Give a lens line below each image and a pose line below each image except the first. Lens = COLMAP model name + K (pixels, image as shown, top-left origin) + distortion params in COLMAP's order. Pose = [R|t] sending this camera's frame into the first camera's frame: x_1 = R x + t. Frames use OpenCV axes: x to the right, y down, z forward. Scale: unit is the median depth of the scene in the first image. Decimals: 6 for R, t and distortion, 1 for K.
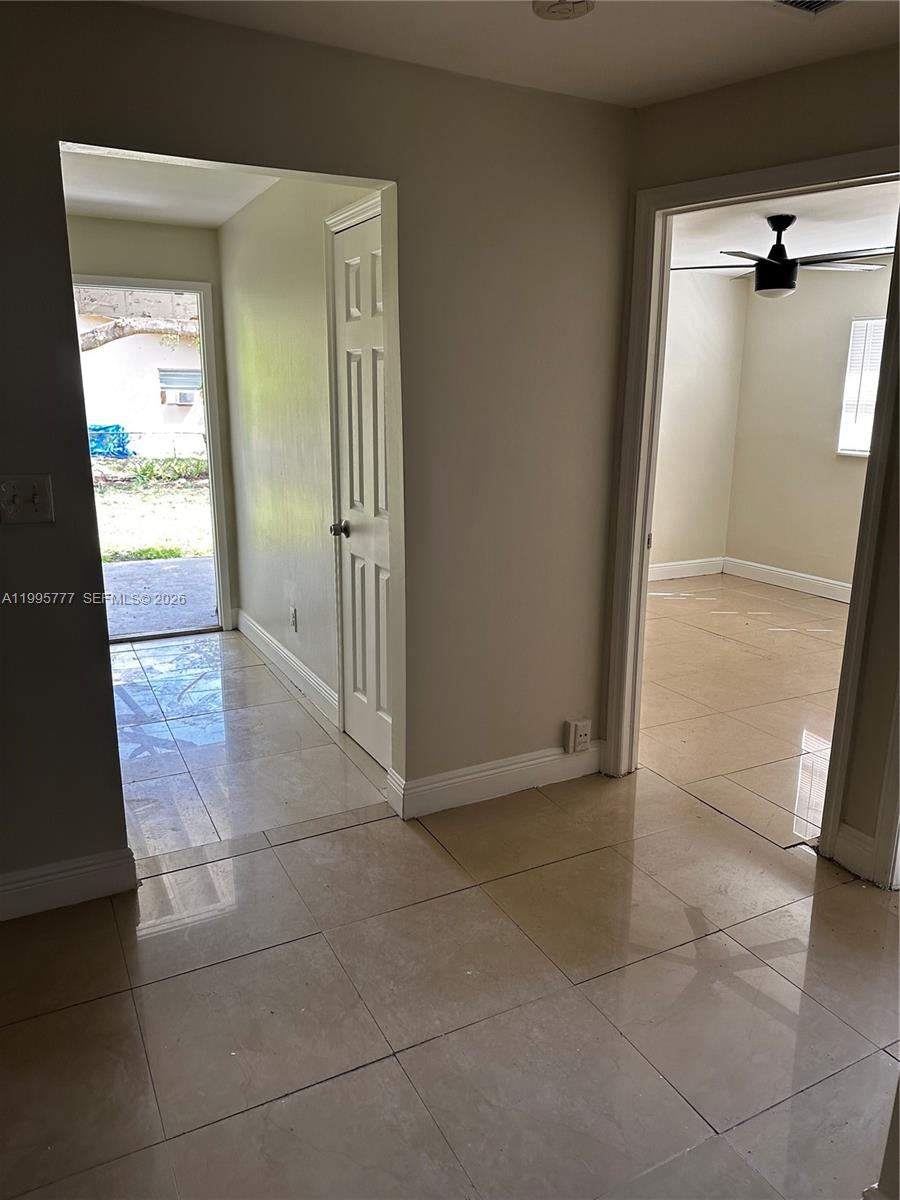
lens RADIAL K [[833.1, 0, 450.0], [0, 833.1, 600.0], [0, 0, 1]] dist [0.090090, -0.138513]
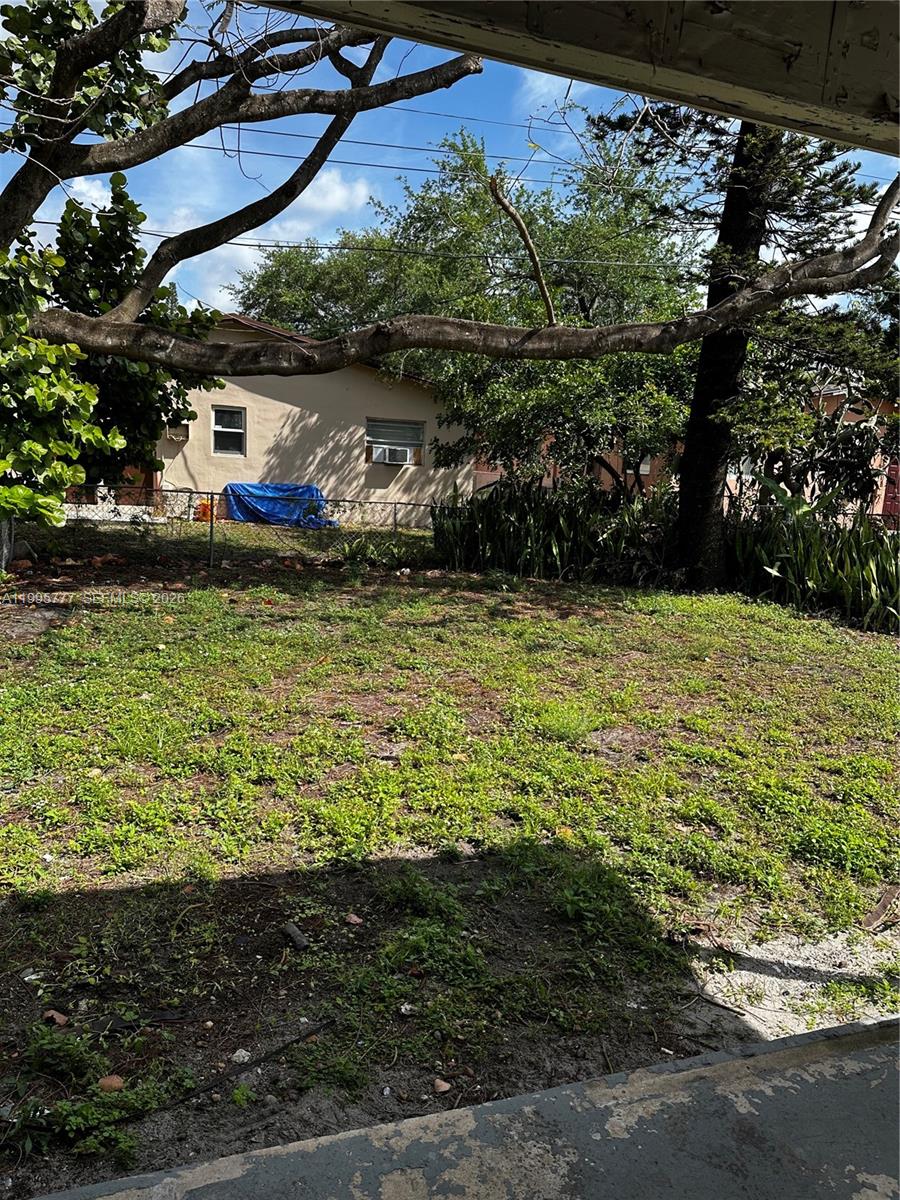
lens RADIAL K [[833.1, 0, 450.0], [0, 833.1, 600.0], [0, 0, 1]] dist [0.090090, -0.138513]
pose [[0.987037, 0.074447, -0.142178, -0.394425], [-0.084841, 0.994038, -0.068489, -0.159664], [0.136232, 0.079663, 0.987469, 0.694963]]
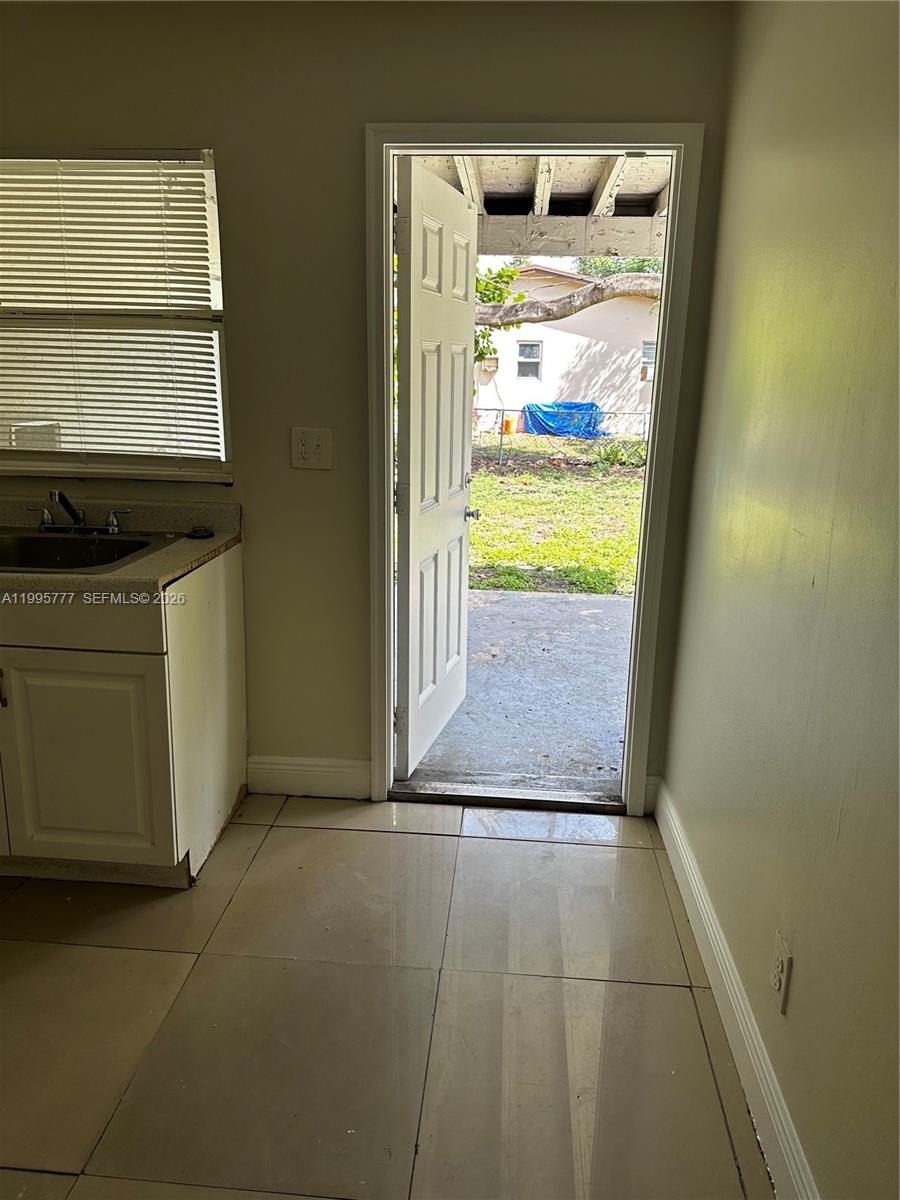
lens RADIAL K [[833.1, 0, 450.0], [0, 833.1, 600.0], [0, 0, 1]] dist [0.090090, -0.138513]
pose [[0.853138, 0.144133, -0.501380, -0.074545], [-0.131007, 0.989470, 0.061528, -0.070573], [0.504969, 0.013193, 0.863037, 0.303035]]
